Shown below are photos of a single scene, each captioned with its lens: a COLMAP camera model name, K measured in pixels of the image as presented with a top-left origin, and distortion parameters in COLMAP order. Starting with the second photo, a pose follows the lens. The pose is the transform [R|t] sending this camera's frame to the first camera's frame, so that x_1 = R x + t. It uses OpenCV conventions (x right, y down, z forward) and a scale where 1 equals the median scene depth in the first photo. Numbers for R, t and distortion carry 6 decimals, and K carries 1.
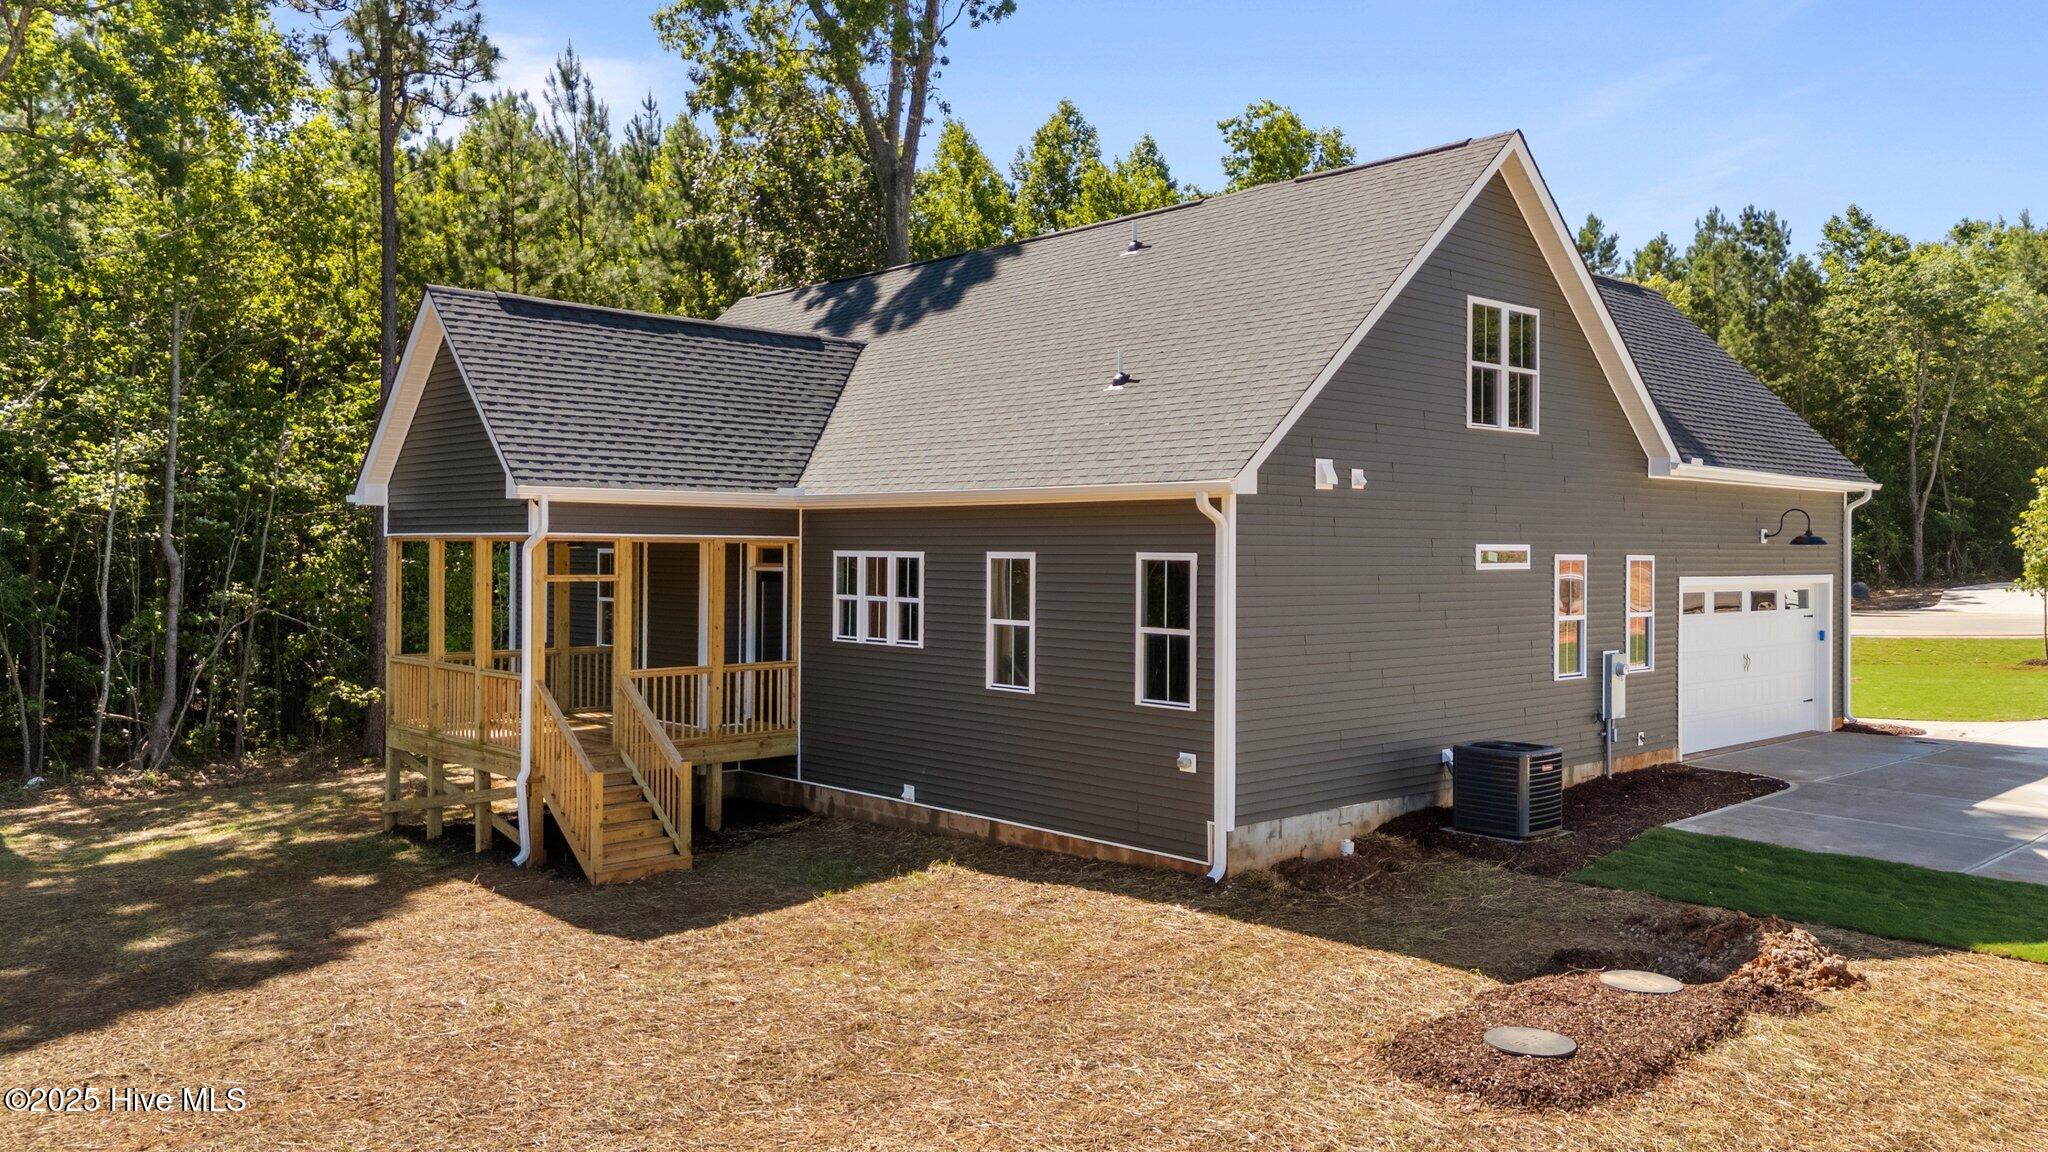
lens RADIAL K [[1512.7, 0, 1024.0], [0, 1512.7, 576.0], [0, 0, 1]] dist [0.083413, -0.000049]
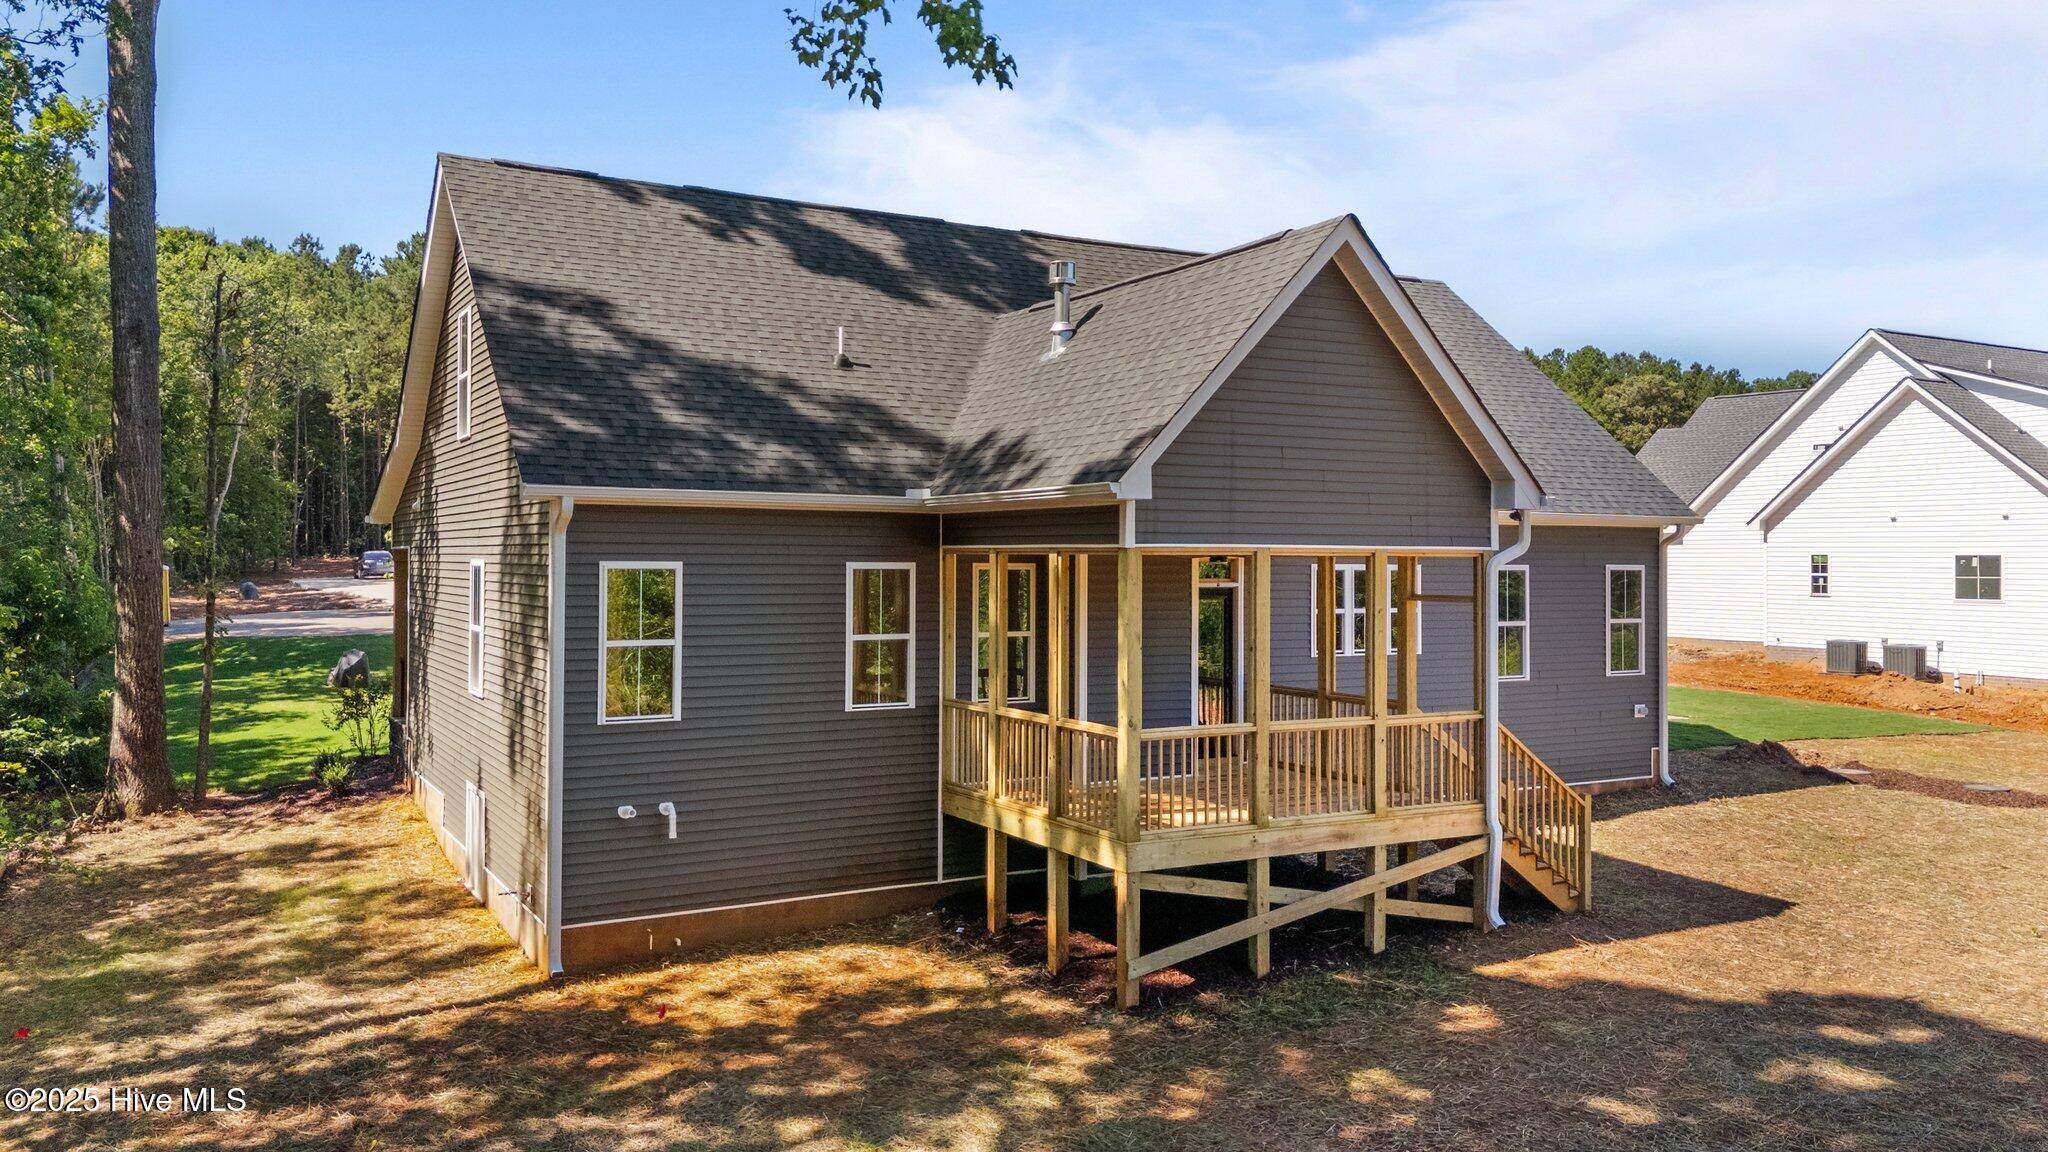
lens RADIAL K [[1520.0, 0, 1020.3], [0, 1520.0, 548.2], [0, 0, 1]] dist [-0.030775, -0.001733]
pose [[0.235155, -0.000842, 0.971957, -1.146799], [0.009851, 0.999950, -0.001517, -0.028062], [-0.971908, 0.009932, 0.235152, 0.991653]]
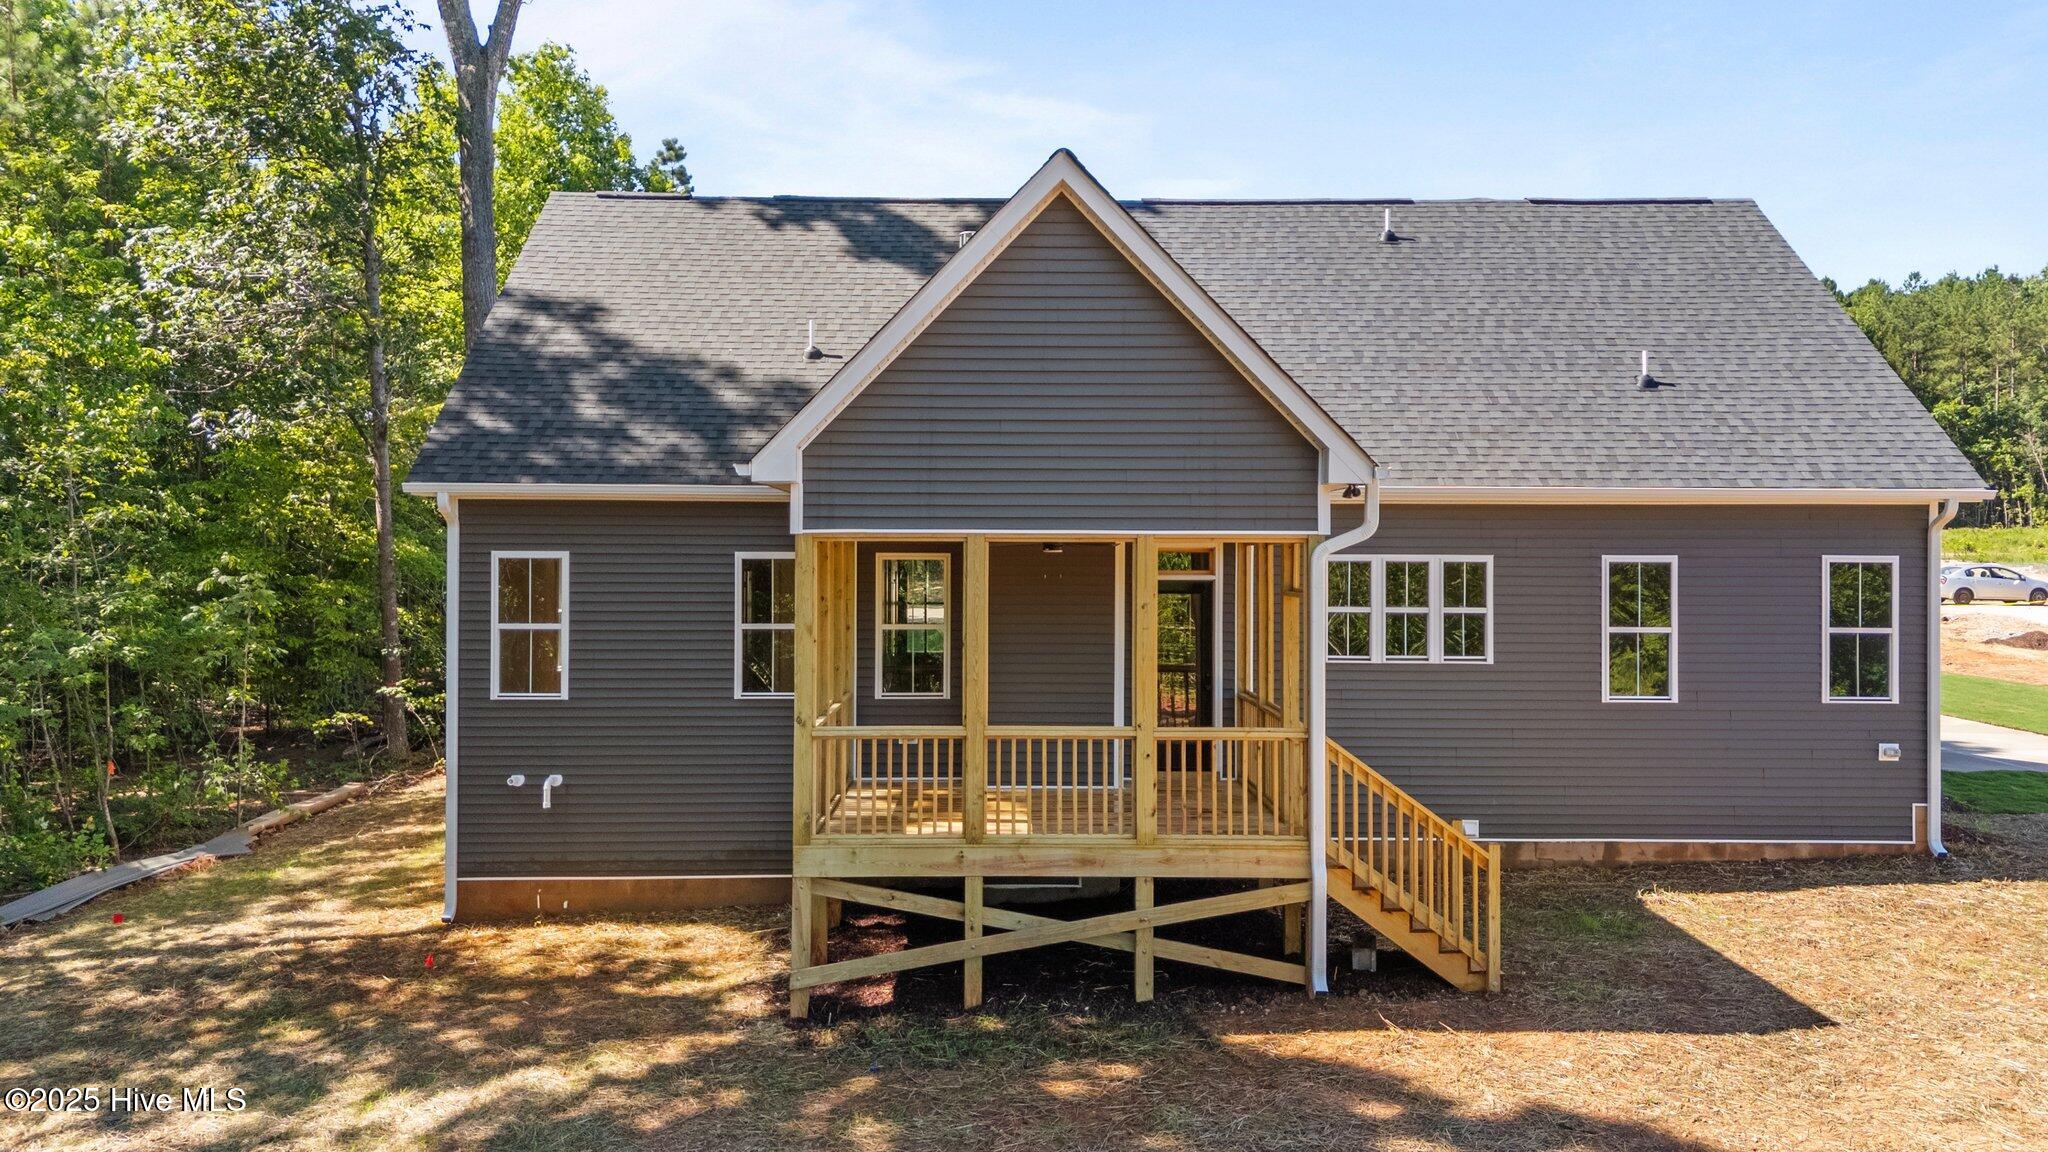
lens RADIAL K [[1543.2, 0, 1024.0], [0, 1543.2, 576.0], [0, 0, 1]] dist [0.005705, 0.001533]
pose [[0.666603, -0.017306, 0.745212, -0.892973], [0.012612, 0.999849, 0.011937, -0.017322], [-0.745306, 0.001441, 0.666721, 0.584405]]
